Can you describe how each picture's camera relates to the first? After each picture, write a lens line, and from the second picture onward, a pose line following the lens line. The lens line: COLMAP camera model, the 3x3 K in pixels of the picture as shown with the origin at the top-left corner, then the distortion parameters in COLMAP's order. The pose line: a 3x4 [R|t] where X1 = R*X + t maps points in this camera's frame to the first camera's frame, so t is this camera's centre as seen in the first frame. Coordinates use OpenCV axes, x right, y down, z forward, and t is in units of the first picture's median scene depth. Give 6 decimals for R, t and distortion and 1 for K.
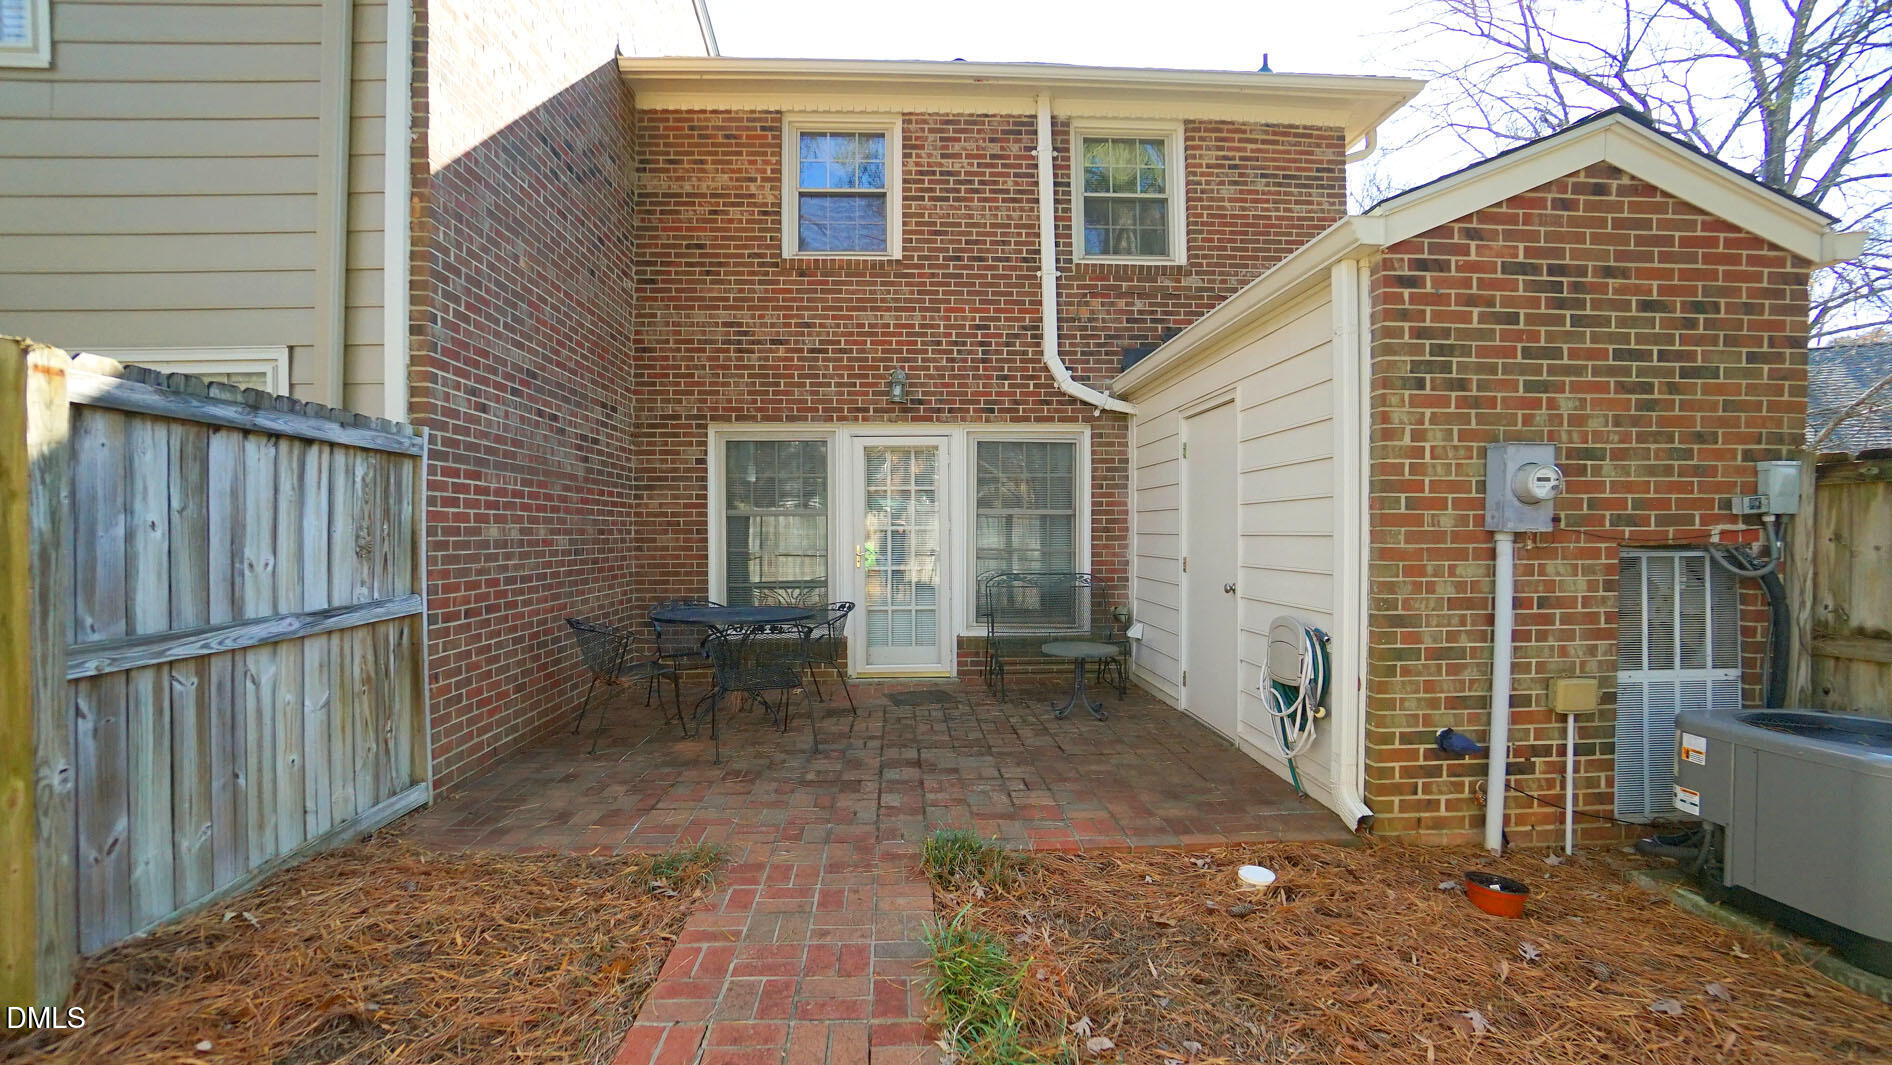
lens RADIAL K [[836.1, 0, 939.4], [0, 836.1, 528.5], [0, 0, 1]] dist [-0.062660, 0.022524]
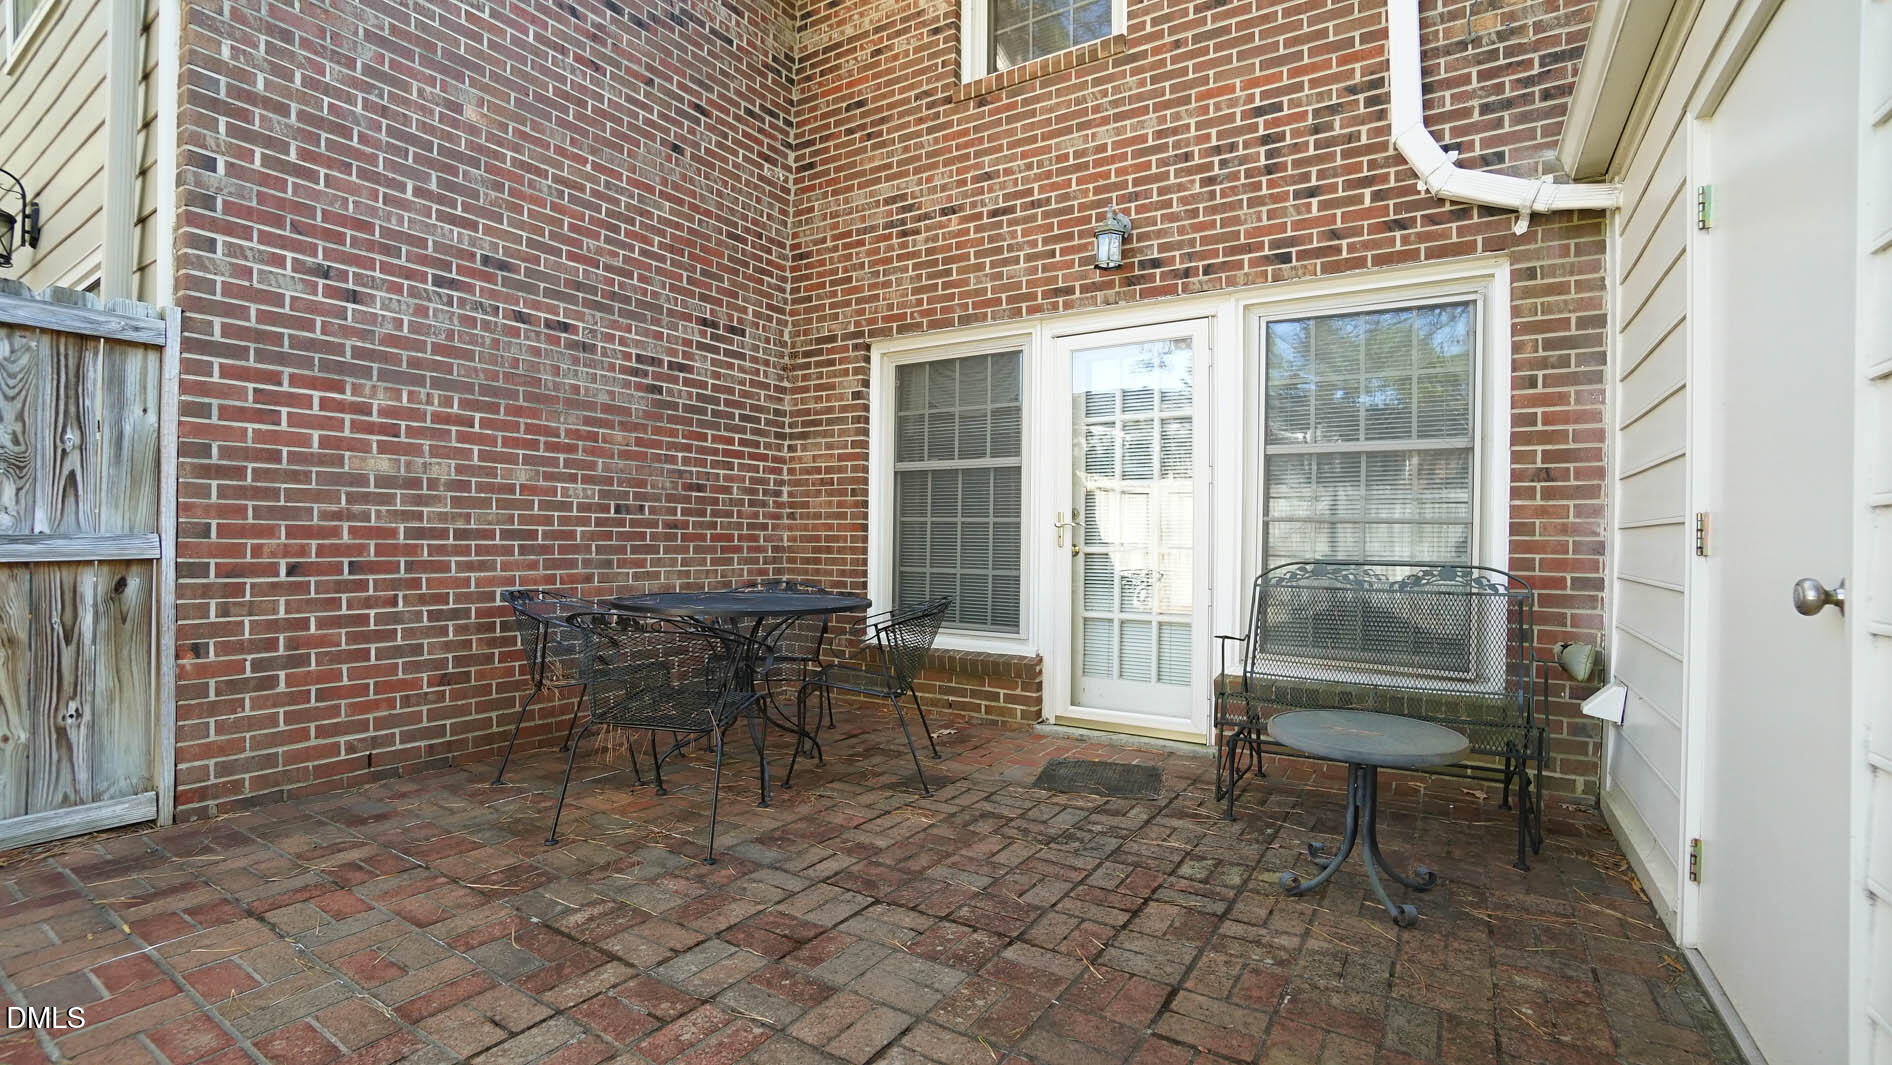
lens RADIAL K [[836.1, 0, 935.5], [0, 836.1, 533.9], [0, 0, 1]] dist [-0.062660, 0.022524]
pose [[0.813434, 0.009632, -0.581577, 0.192123], [-0.012432, 0.999922, -0.000829, 0.039752], [0.581524, 0.007904, 0.813491, 0.449266]]
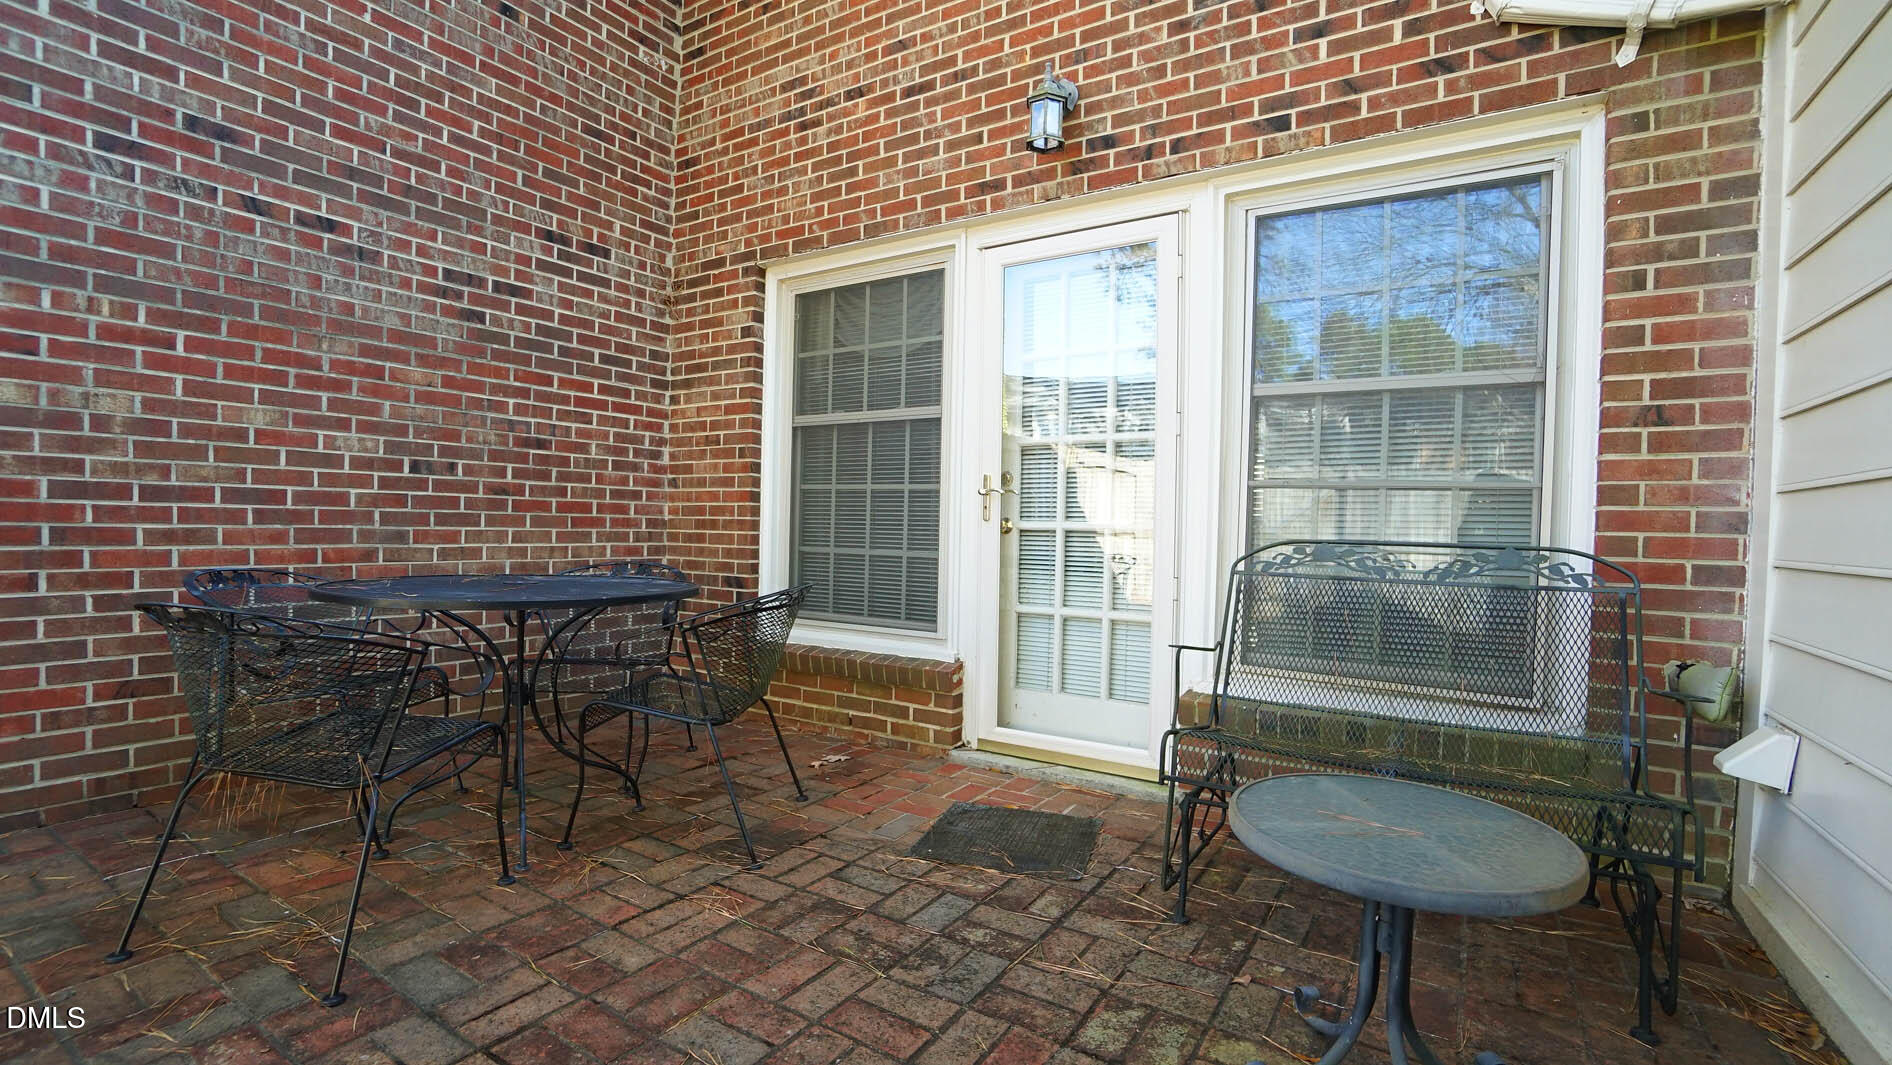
lens RADIAL K [[836.1, 0, 935.0], [0, 836.1, 535.9], [0, 0, 1]] dist [-0.062660, 0.022524]
pose [[0.809302, 0.028019, -0.586724, 0.163584], [-0.021698, 0.999606, 0.017808, 0.048619], [0.586992, -0.001681, 0.809591, 0.606688]]
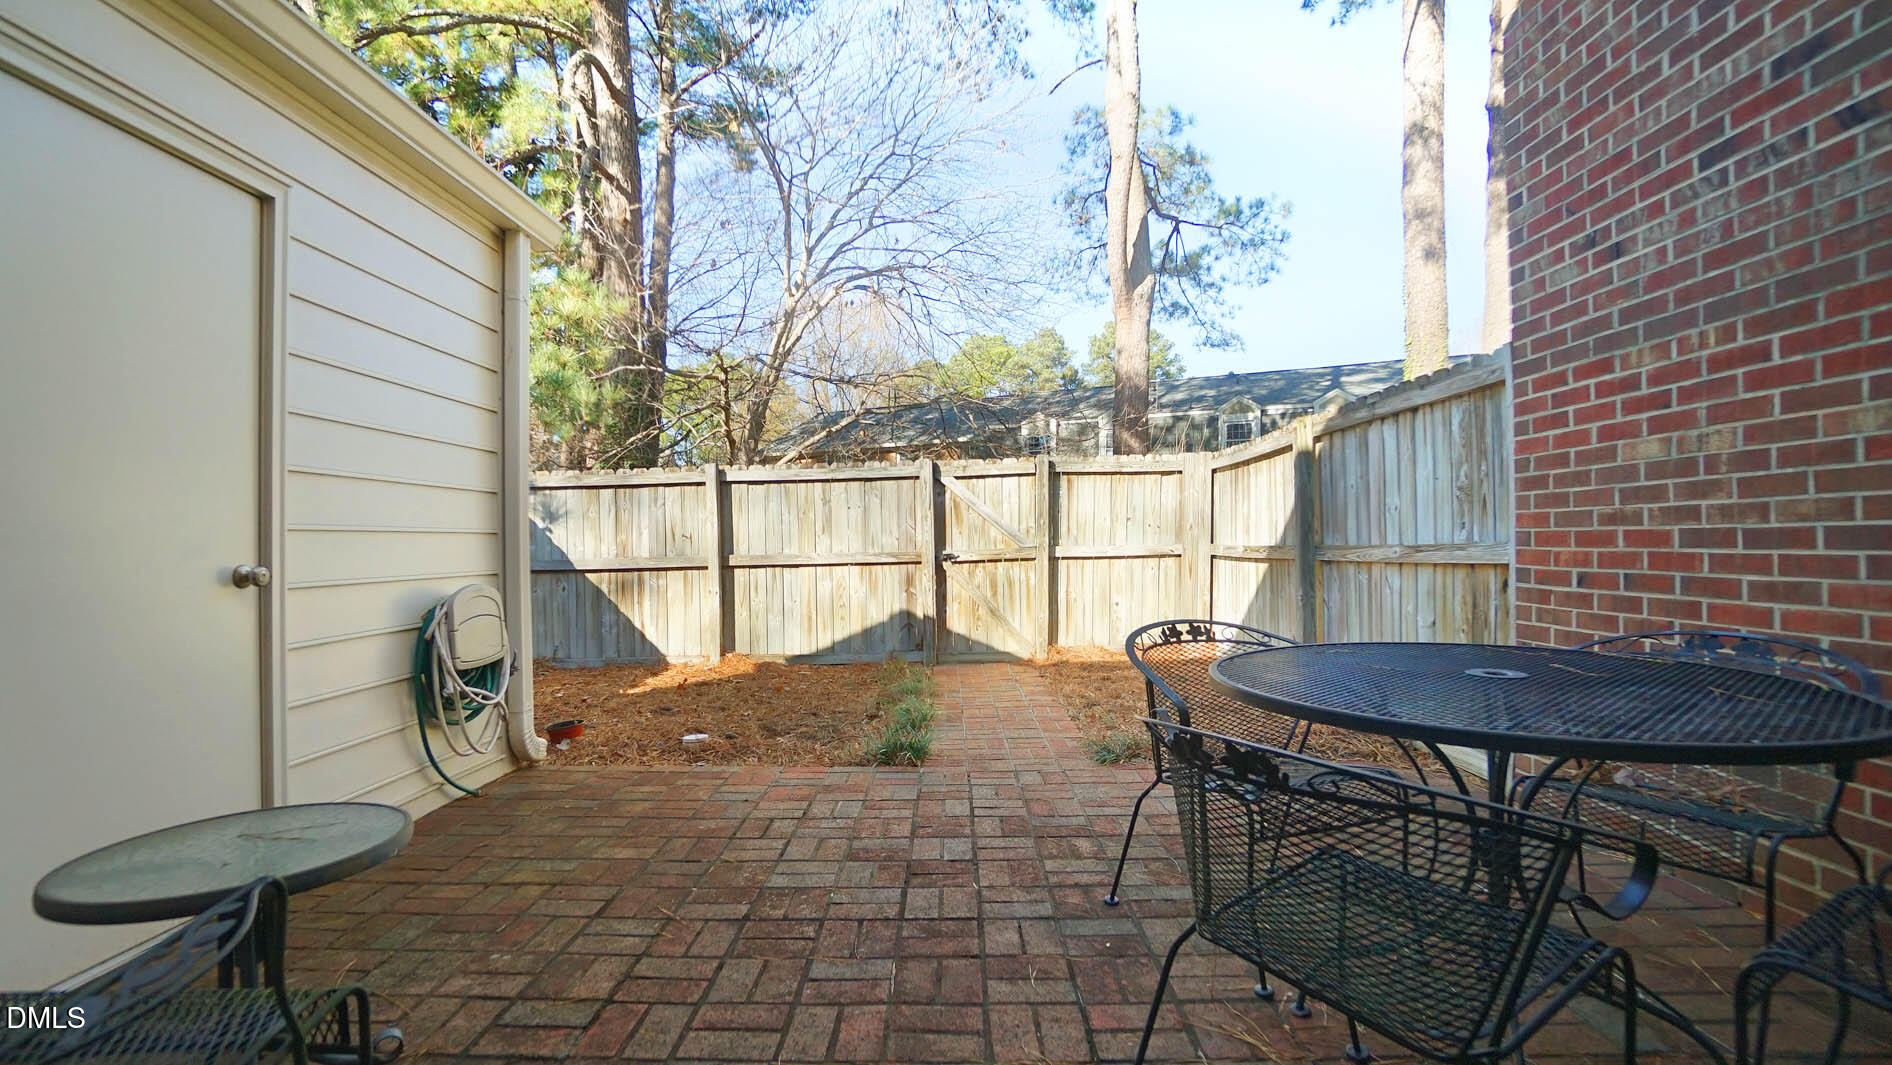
lens RADIAL K [[836.1, 0, 943.8], [0, 836.1, 542.4], [0, 0, 1]] dist [-0.062660, 0.022524]
pose [[-0.997981, 0.012629, 0.062249, -0.056222], [0.012340, 0.999911, -0.005018, 0.042467], [-0.062307, -0.004240, -0.998048, 1.026793]]
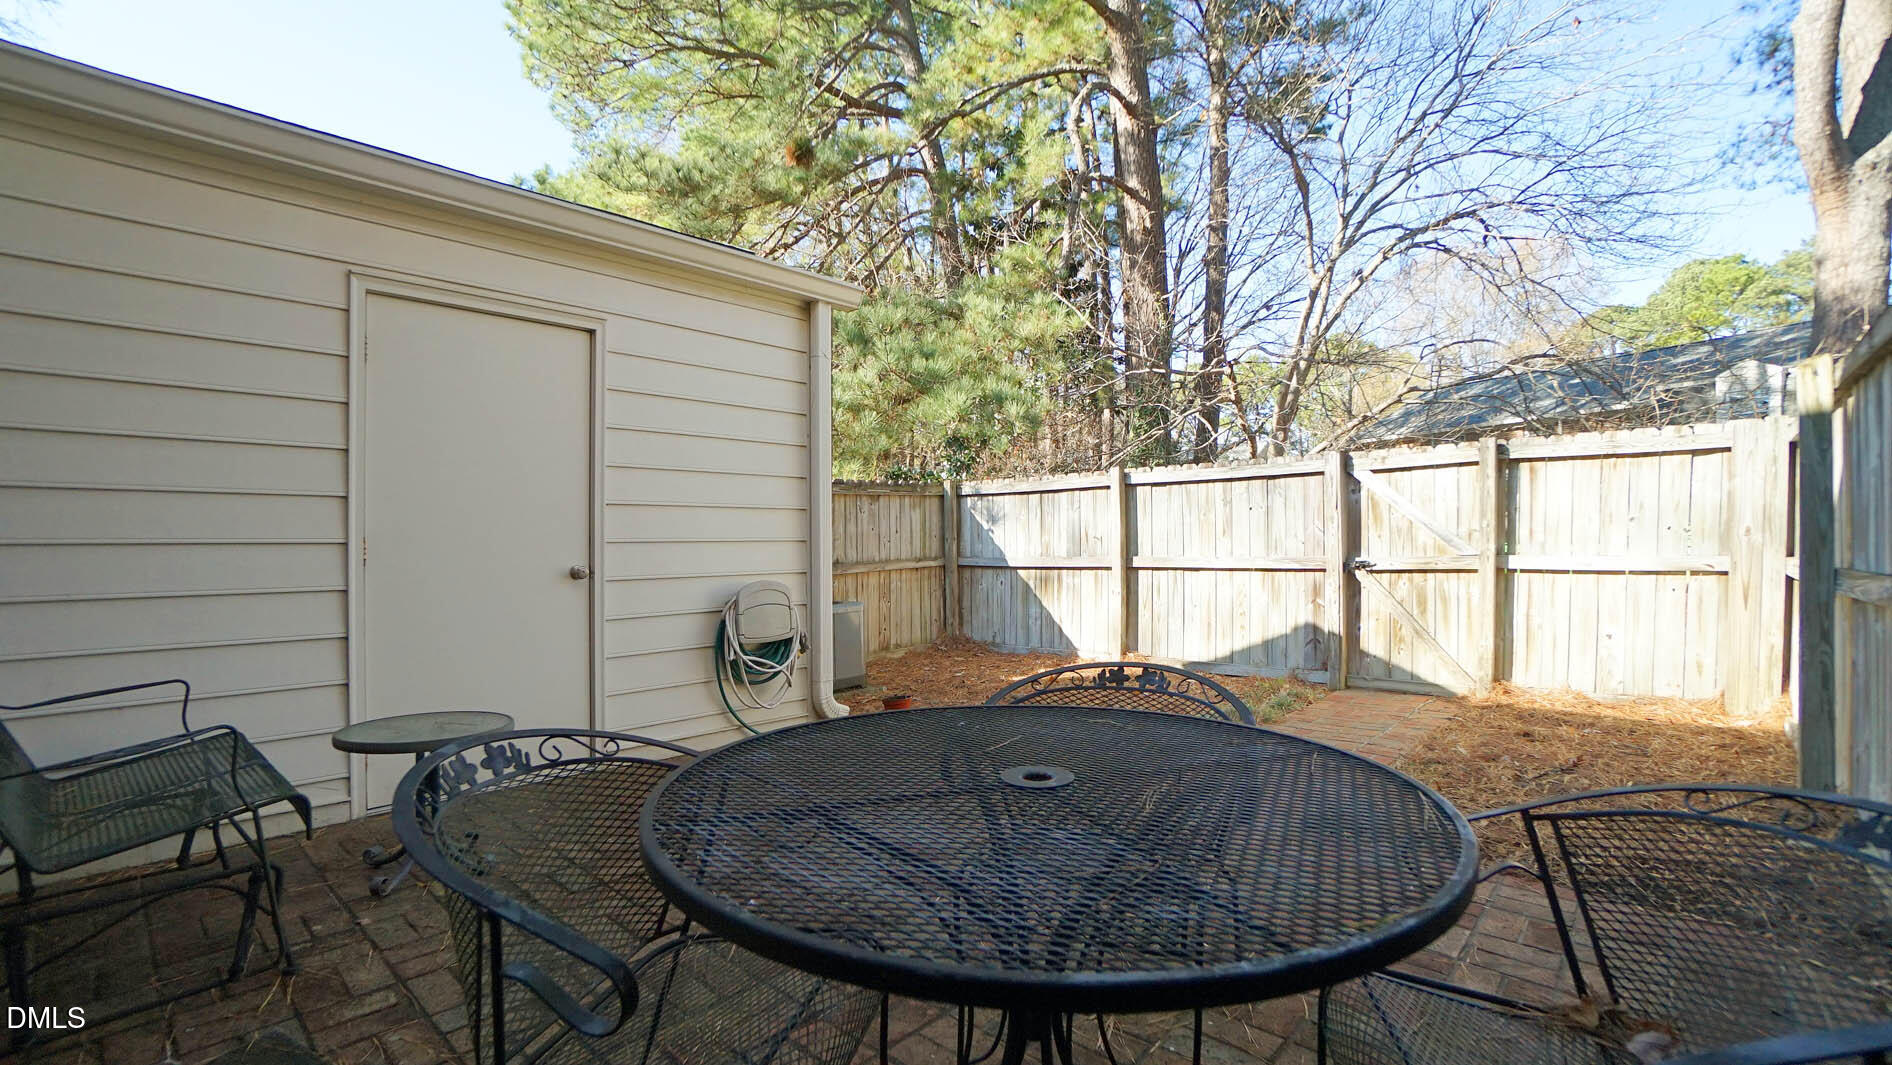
lens RADIAL K [[836.1, 0, 931.8], [0, 836.1, 547.8], [0, 0, 1]] dist [-0.062660, 0.022524]
pose [[-0.699419, -0.005494, 0.714691, -0.298597], [-0.000911, 0.999976, 0.006795, 0.031930], [-0.714711, 0.004101, -0.699408, 0.926655]]
